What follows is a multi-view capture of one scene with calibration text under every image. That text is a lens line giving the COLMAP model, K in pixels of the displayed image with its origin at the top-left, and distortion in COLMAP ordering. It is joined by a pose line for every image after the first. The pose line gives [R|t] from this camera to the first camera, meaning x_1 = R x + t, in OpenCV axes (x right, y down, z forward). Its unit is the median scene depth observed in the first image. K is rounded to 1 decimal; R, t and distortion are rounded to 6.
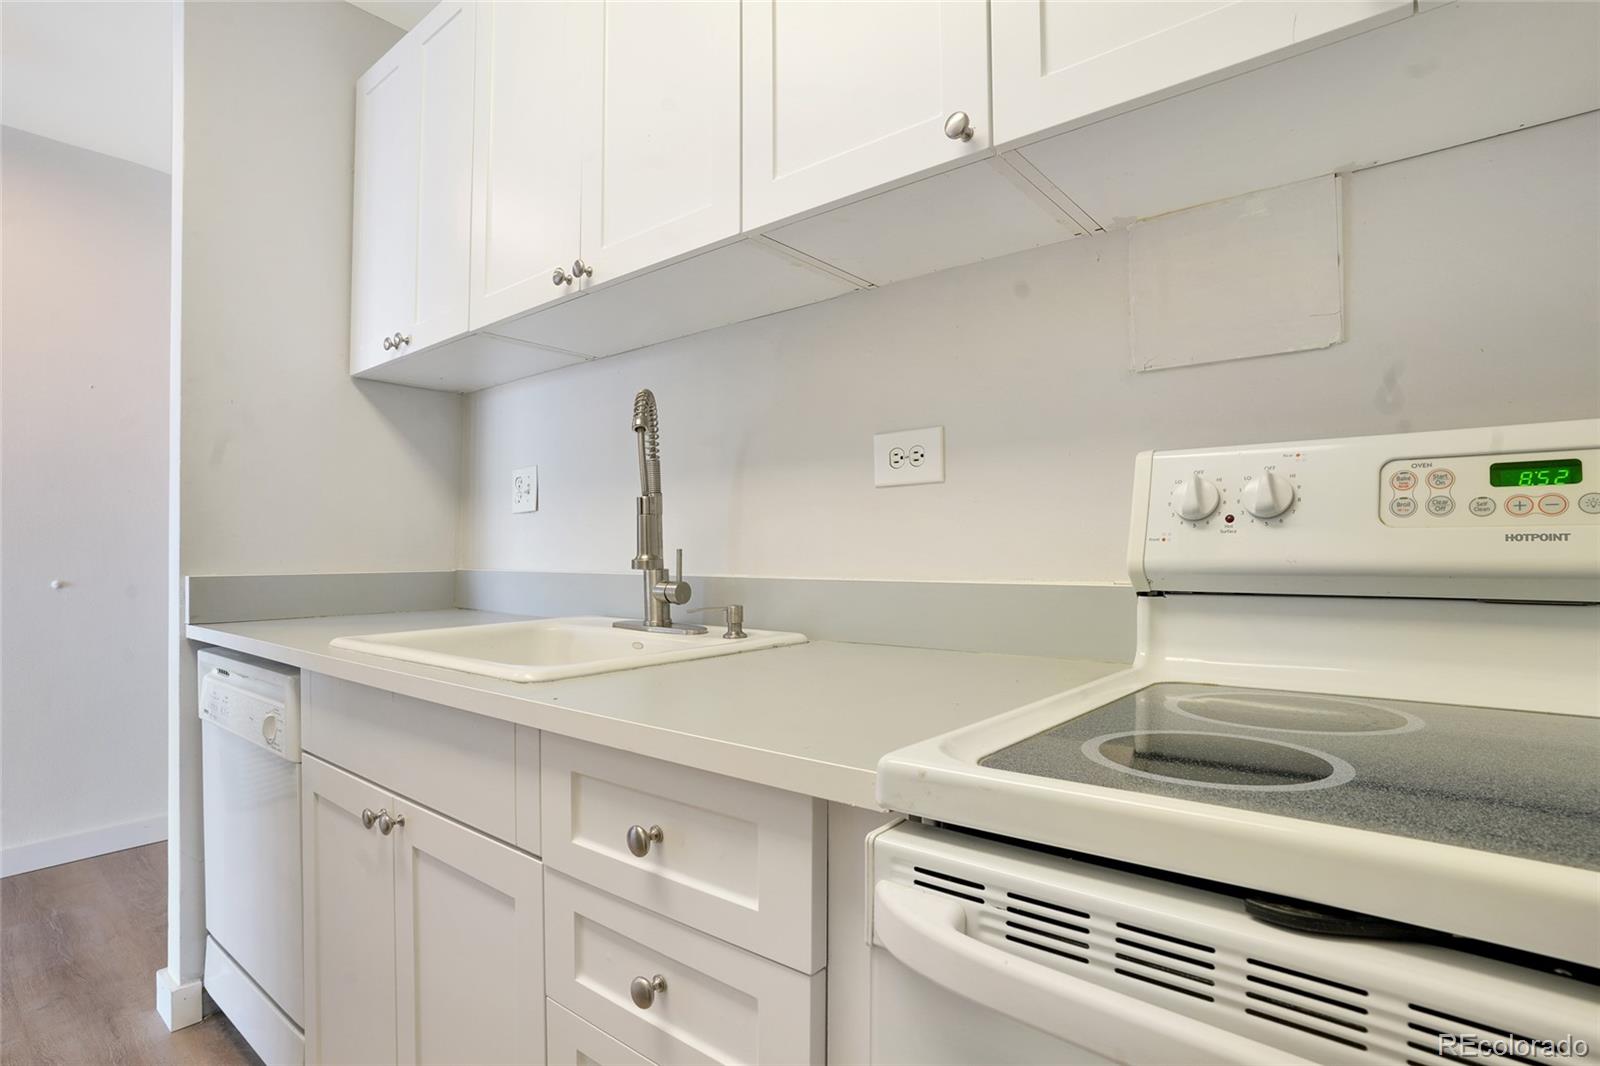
lens RADIAL K [[815.1, 0, 797.7], [0, 815.1, 540.2], [0, 0, 1]] dist [-0.086433, 0.048704]
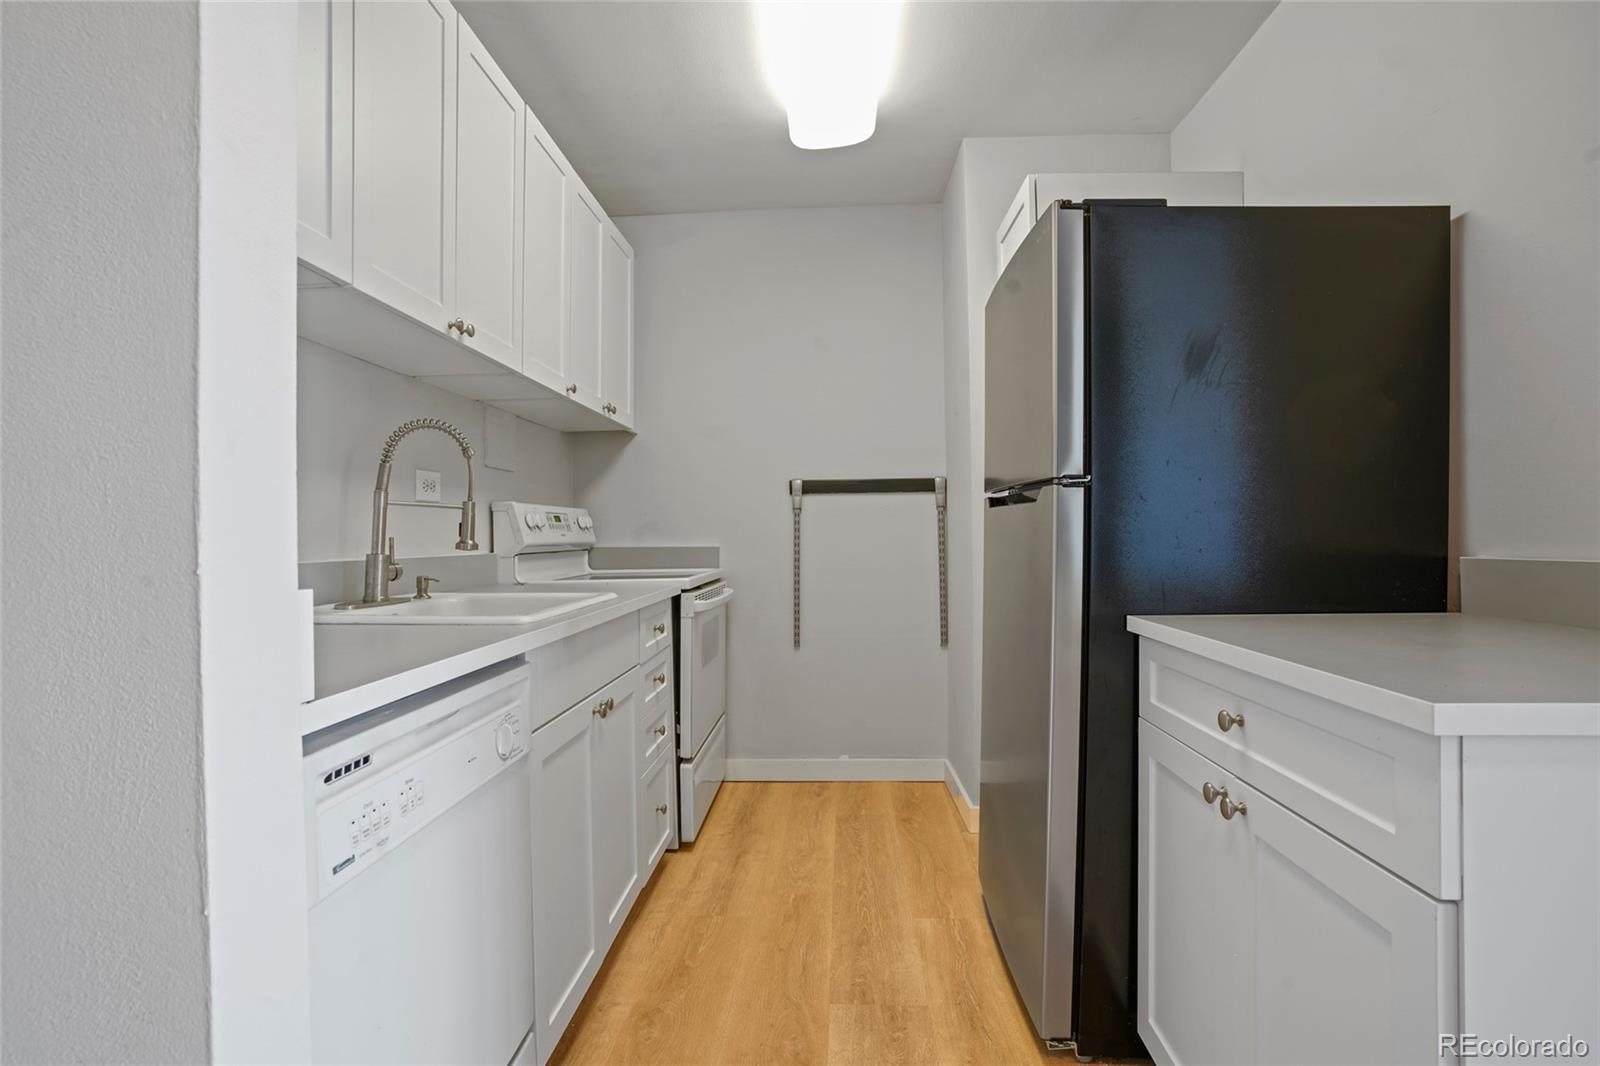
lens RADIAL K [[783.5, 0, 801.4], [0, 783.5, 532.8], [0, 0, 1]] dist [-0.082534, 0.041455]
pose [[-0.598645, 0.013577, 0.800899, -1.709409], [0.004997, 0.999900, -0.013216, 0.024569], [-0.800999, -0.003909, -0.598653, 1.383181]]
